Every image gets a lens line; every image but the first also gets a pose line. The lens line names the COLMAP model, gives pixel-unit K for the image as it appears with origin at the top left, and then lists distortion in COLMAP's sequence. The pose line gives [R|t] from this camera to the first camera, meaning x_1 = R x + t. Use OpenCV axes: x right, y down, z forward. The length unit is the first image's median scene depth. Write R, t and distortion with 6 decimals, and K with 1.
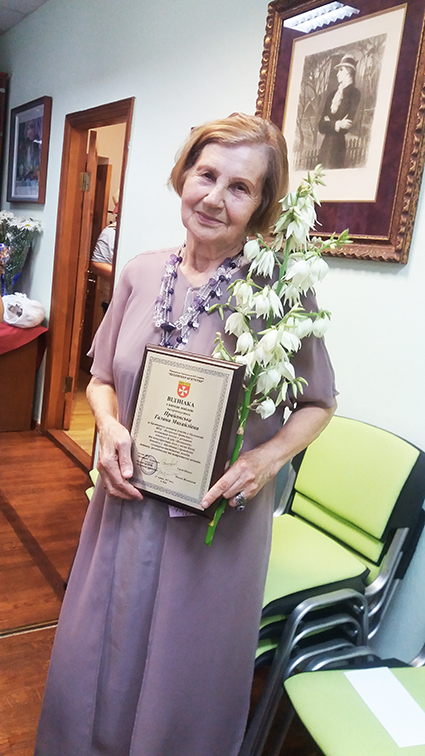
lens RADIAL K [[636.1, 0, 212.5], [0, 636.1, 378.0], [0, 0, 1]] dist [-0.001284, 0.000993]
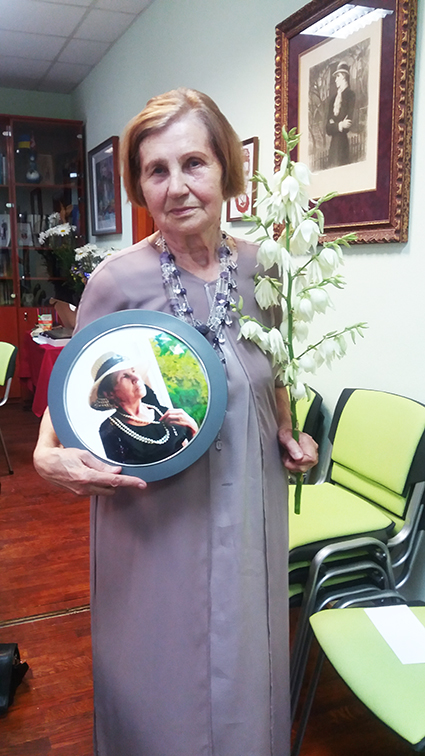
lens RADIAL K [[636.1, 0, 212.5], [0, 636.1, 378.0], [0, 0, 1]] dist [-0.001284, 0.000993]
pose [[0.981113, -0.093065, -0.169576, 0.130239], [0.089421, 0.995571, -0.029021, 0.049988], [0.171526, 0.013309, 0.985090, -0.118487]]
